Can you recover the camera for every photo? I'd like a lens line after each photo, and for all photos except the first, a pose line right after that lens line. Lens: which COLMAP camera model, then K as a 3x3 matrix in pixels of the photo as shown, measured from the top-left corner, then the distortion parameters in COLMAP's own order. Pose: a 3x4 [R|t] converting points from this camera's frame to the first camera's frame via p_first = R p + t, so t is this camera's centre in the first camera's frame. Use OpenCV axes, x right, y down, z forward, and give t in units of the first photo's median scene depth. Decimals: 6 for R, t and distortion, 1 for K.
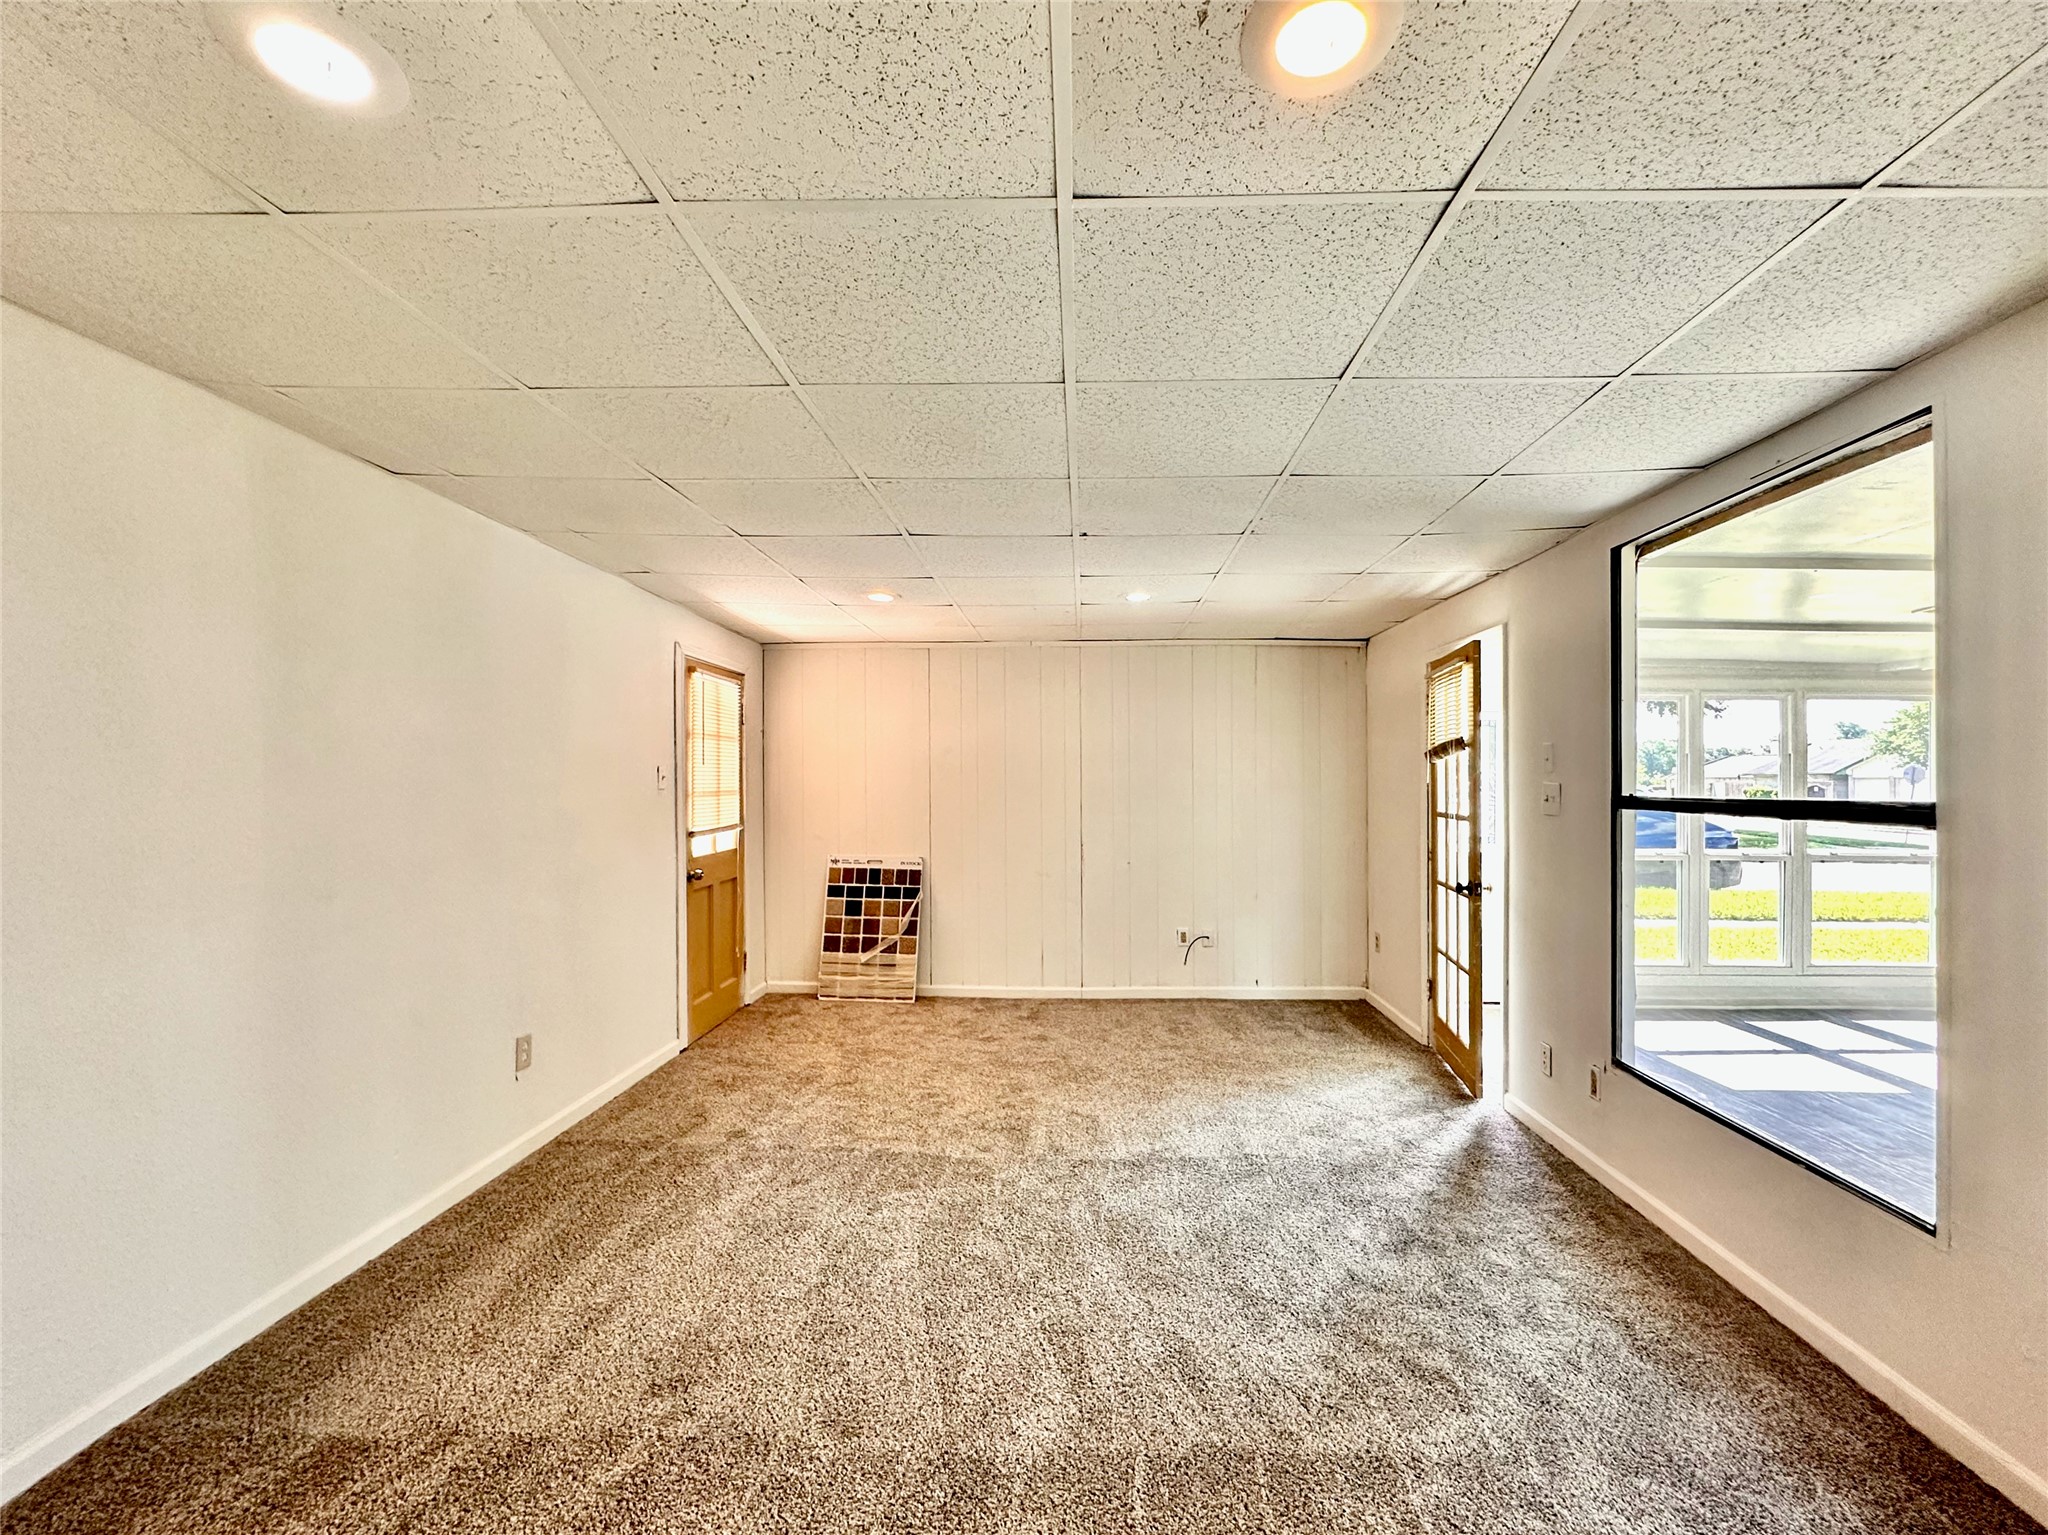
lens RADIAL K [[882.4, 0, 1066.8], [0, 882.4, 775.2], [0, 0, 1]] dist [-0.004402, -0.000065]
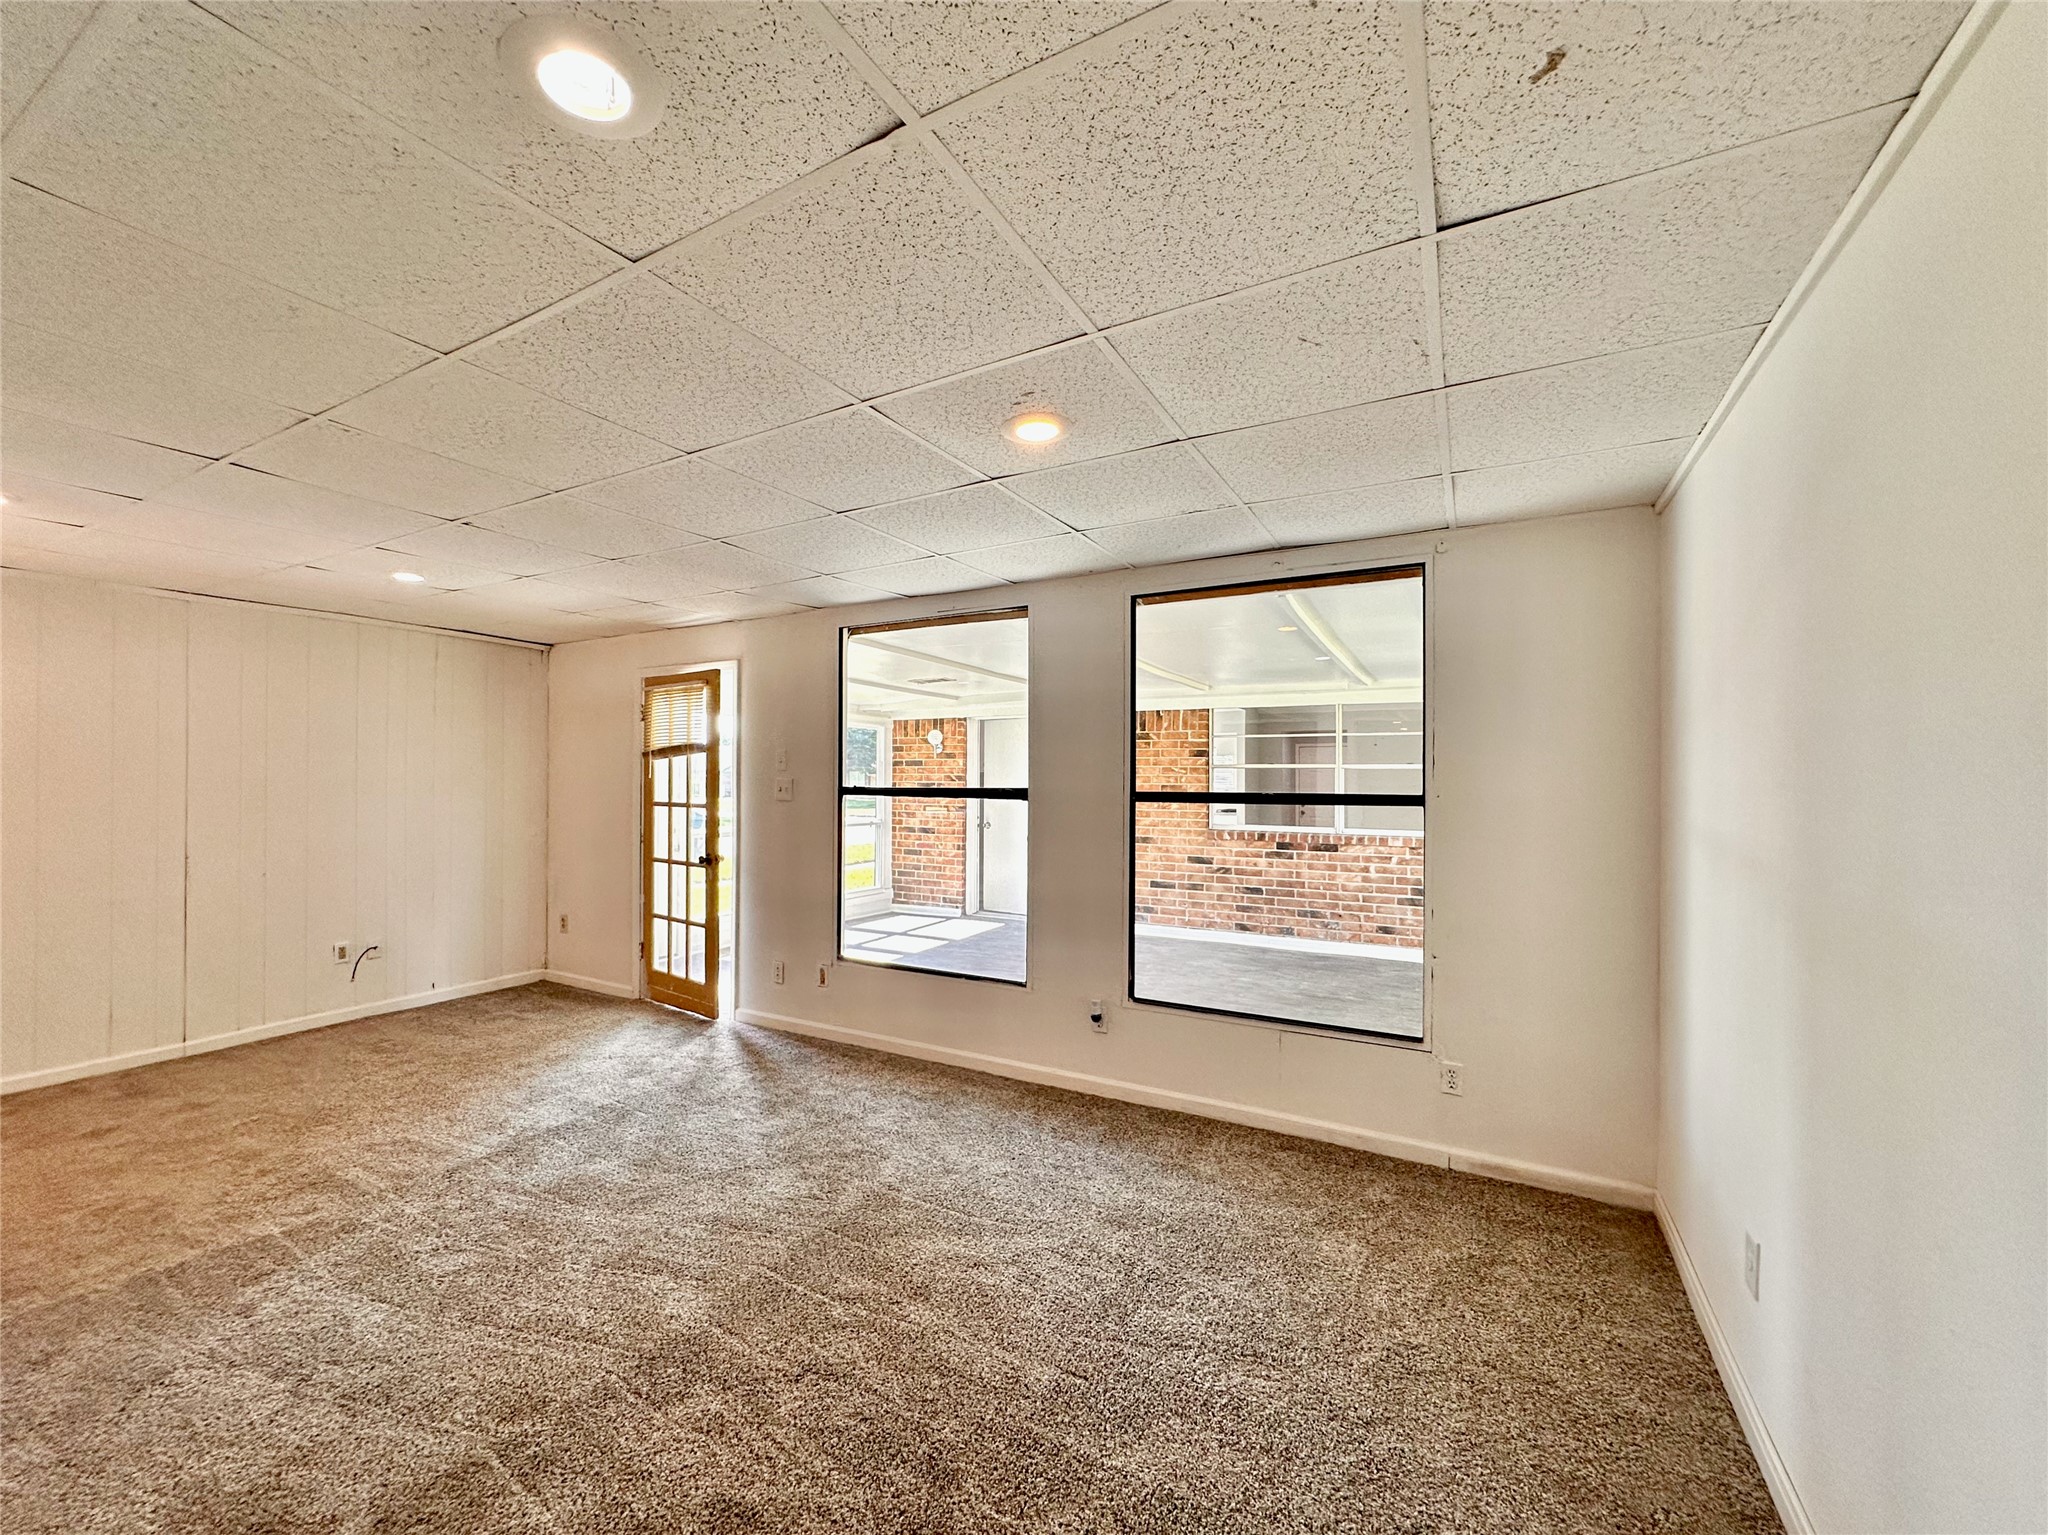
lens RADIAL K [[827.6, 0, 1024.0], [0, 827.6, 767.5], [0, 0, 1]] dist [-0.002140, 0.000289]
pose [[0.468968, 0.013246, 0.883116, -0.451529], [-0.010607, 0.999900, -0.009365, -0.000457], [-0.883152, -0.004975, 0.469061, 0.024108]]
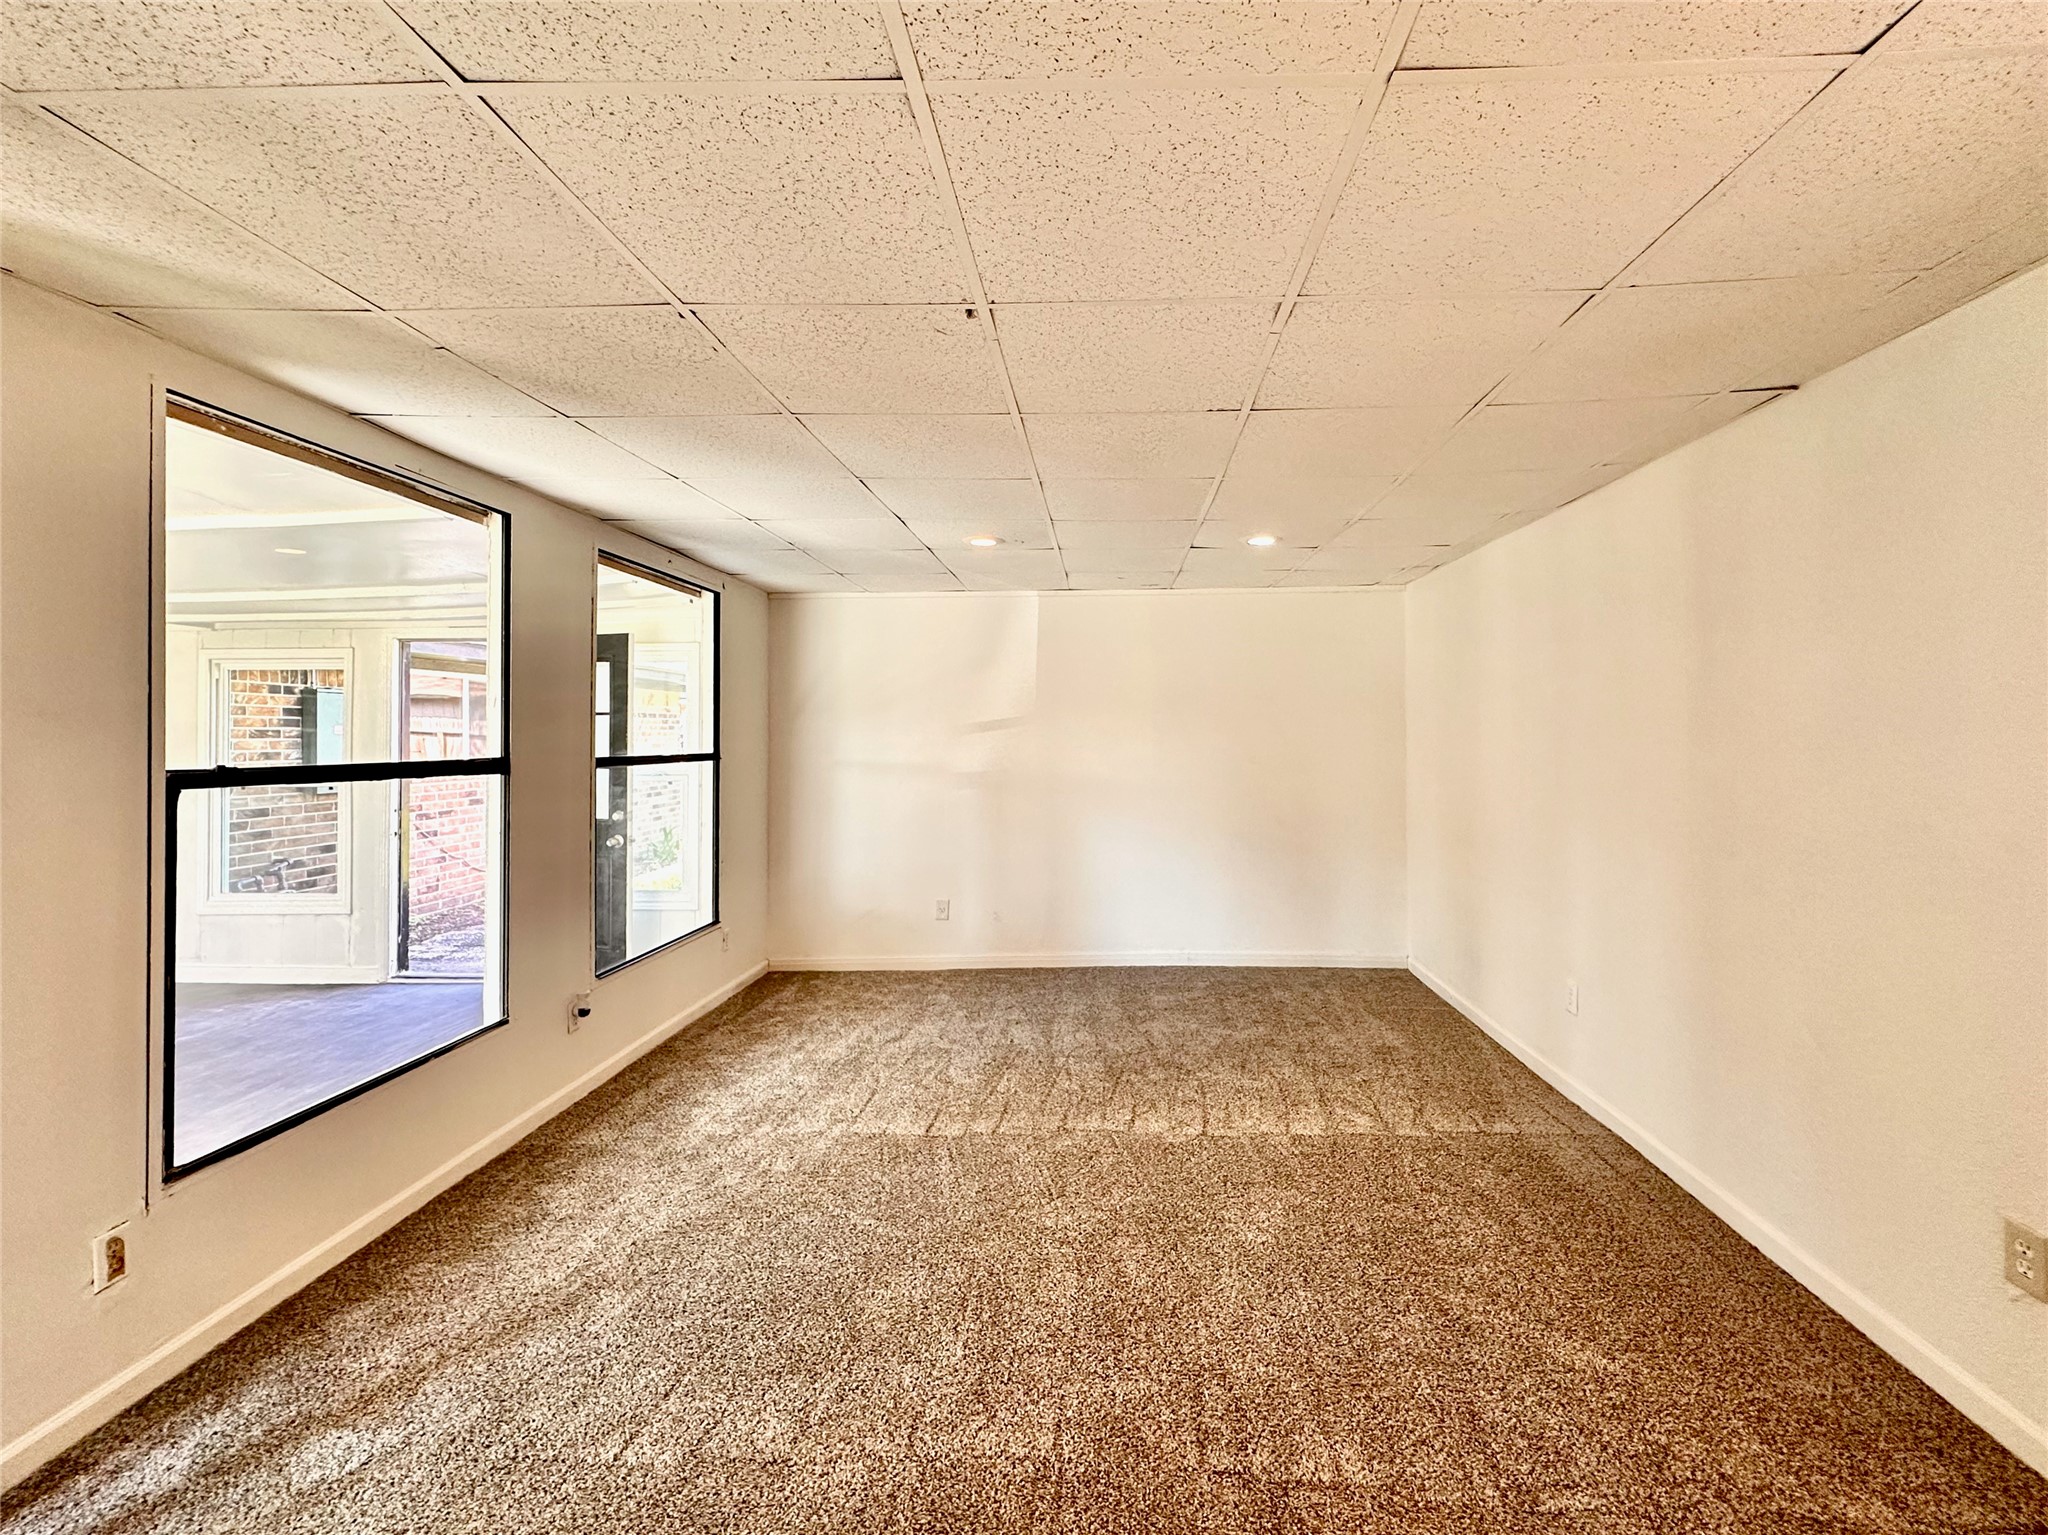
lens RADIAL K [[893.9, 0, 1078.7], [0, 893.9, 734.0], [0, 0, 1]] dist [-0.004640, 0.001085]
pose [[-0.999837, 0.003648, 0.017703, -0.056966], [0.003425, 0.999914, -0.012626, 0.006203], [-0.017748, -0.012563, -0.999764, 1.432739]]
